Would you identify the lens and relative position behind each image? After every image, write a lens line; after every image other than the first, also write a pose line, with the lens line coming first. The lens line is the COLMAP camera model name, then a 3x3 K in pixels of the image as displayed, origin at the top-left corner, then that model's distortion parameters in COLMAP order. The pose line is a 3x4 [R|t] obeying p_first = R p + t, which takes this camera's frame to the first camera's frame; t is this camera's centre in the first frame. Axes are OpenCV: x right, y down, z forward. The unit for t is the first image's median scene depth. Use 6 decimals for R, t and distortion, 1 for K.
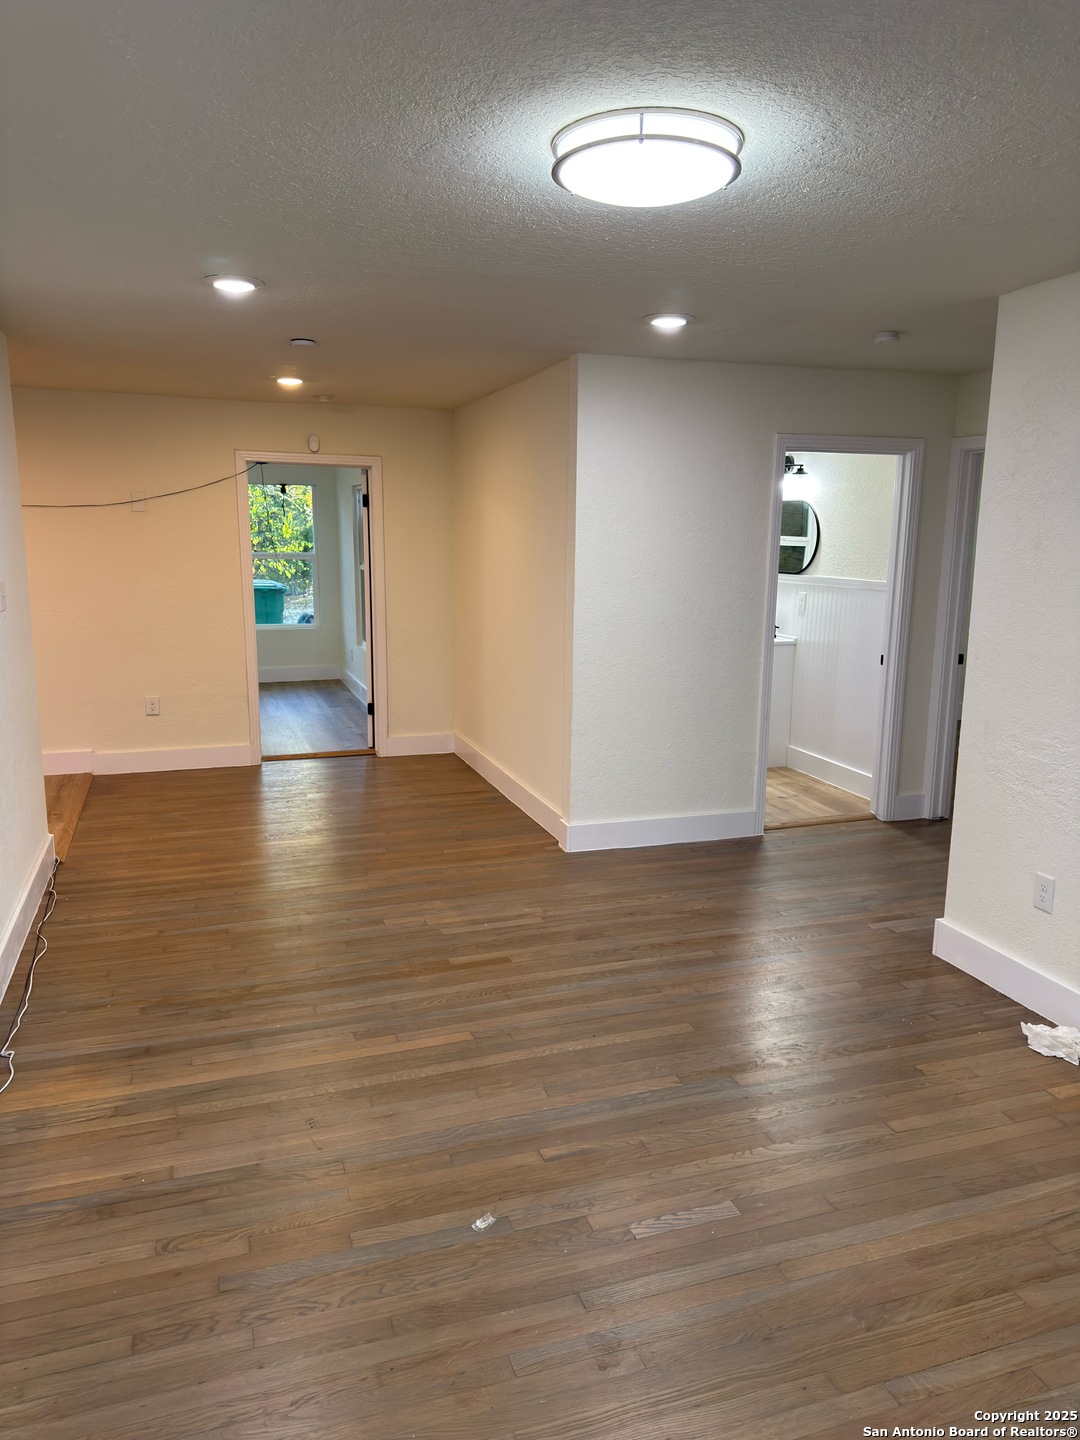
lens RADIAL K [[1007.6, 0, 541.5], [0, 1007.6, 721.8], [0, 0, 1]] dist [0.003876, 0.000919]
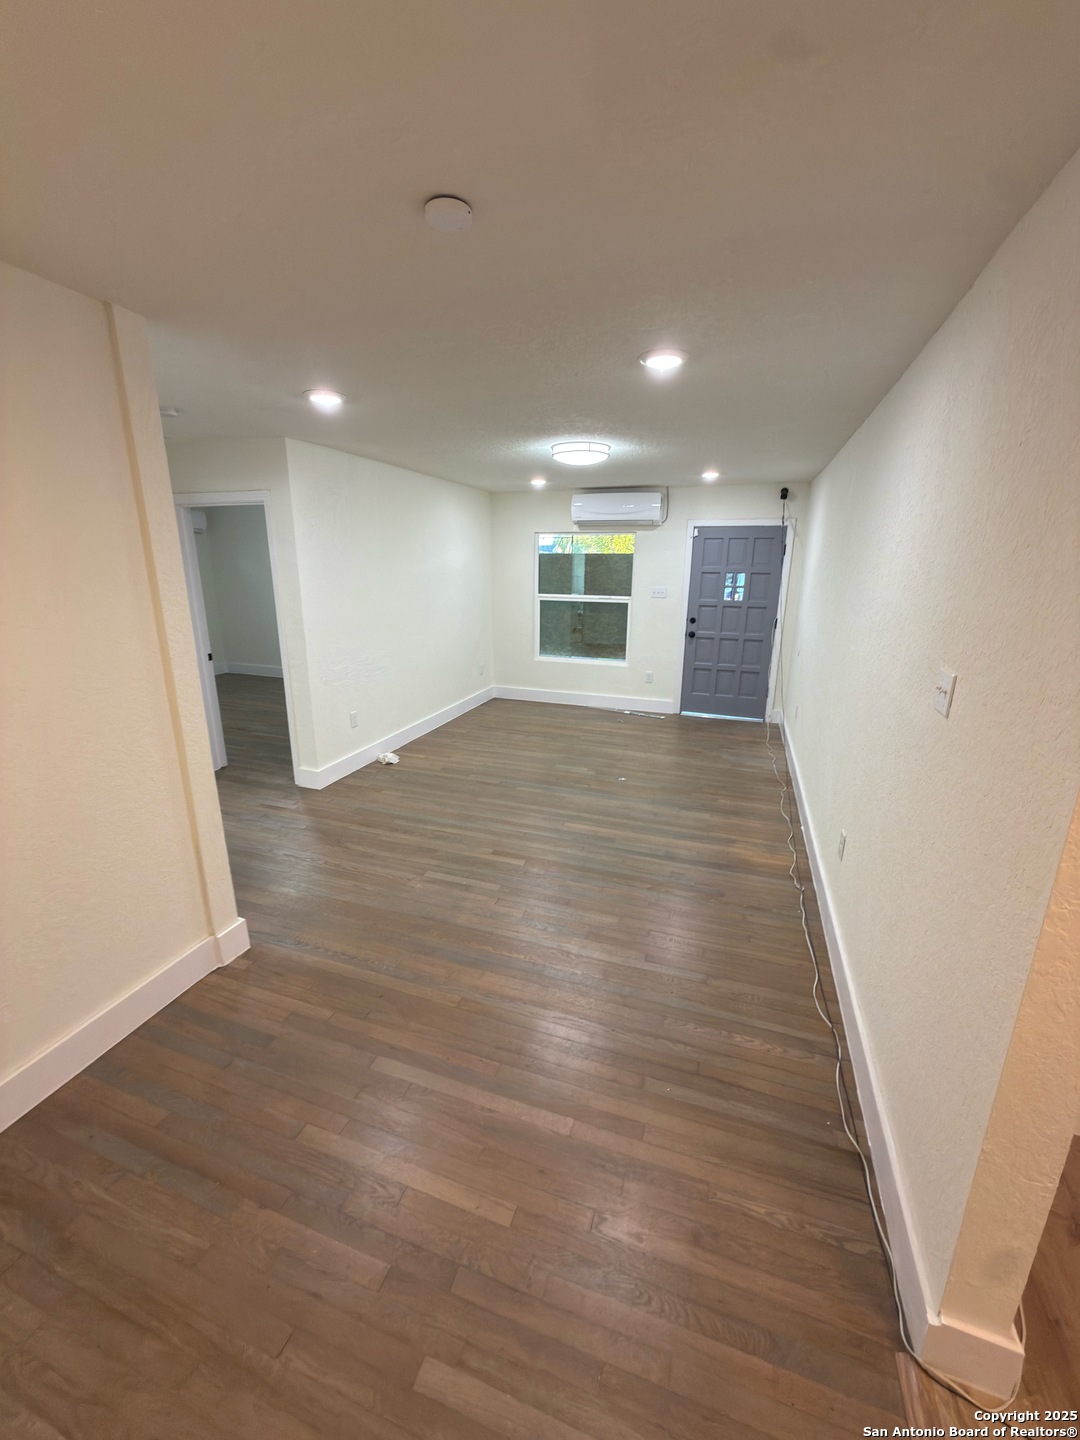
lens RADIAL K [[578.6, 0, 543.6], [0, 578.6, 719.7], [0, 0, 1]] dist [0.009267, 0.000190]
pose [[-0.791170, -0.181968, 0.583898, -0.671533], [0.095392, 0.906313, 0.411701, -0.358511], [-0.604111, 0.381425, -0.699689, 1.744761]]
